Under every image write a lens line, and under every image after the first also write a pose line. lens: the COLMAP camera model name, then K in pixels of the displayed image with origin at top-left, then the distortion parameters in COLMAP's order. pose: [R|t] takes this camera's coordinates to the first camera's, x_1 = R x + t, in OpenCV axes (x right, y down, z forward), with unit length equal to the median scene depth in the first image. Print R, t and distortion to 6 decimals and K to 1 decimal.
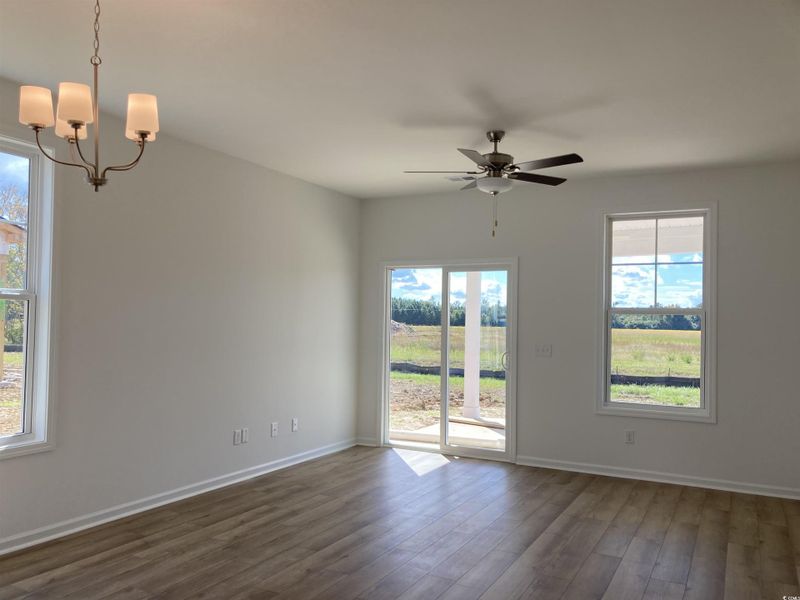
lens RADIAL K [[669.1, 0, 393.7], [0, 669.1, 296.3], [0, 0, 1]] dist [0.018270, 0.020251]
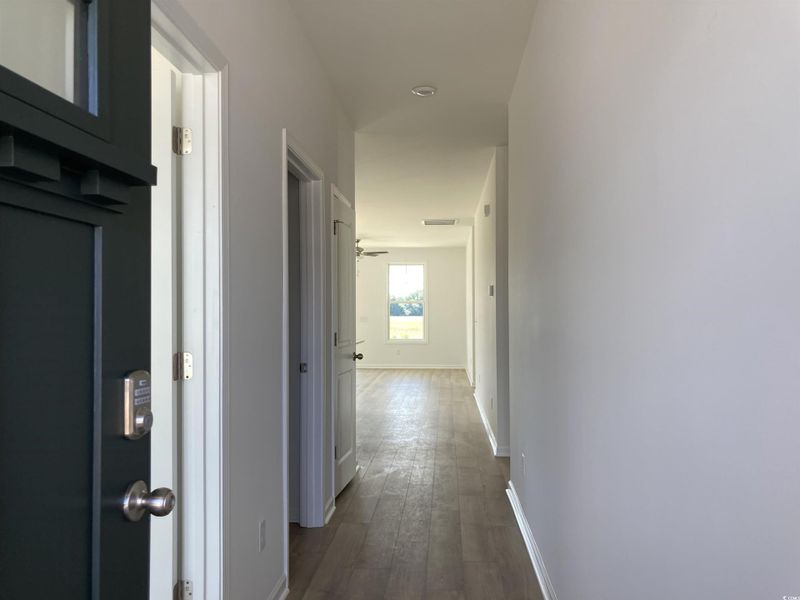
lens RADIAL K [[669.1, 0, 399.7], [0, 669.1, 301.5], [0, 0, 1]] dist [0.018270, 0.020251]
pose [[0.914750, 0.012589, 0.403823, -0.671322], [-0.024149, 0.999431, 0.023545, -0.048181], [-0.403297, -0.031290, 0.914534, -1.330499]]
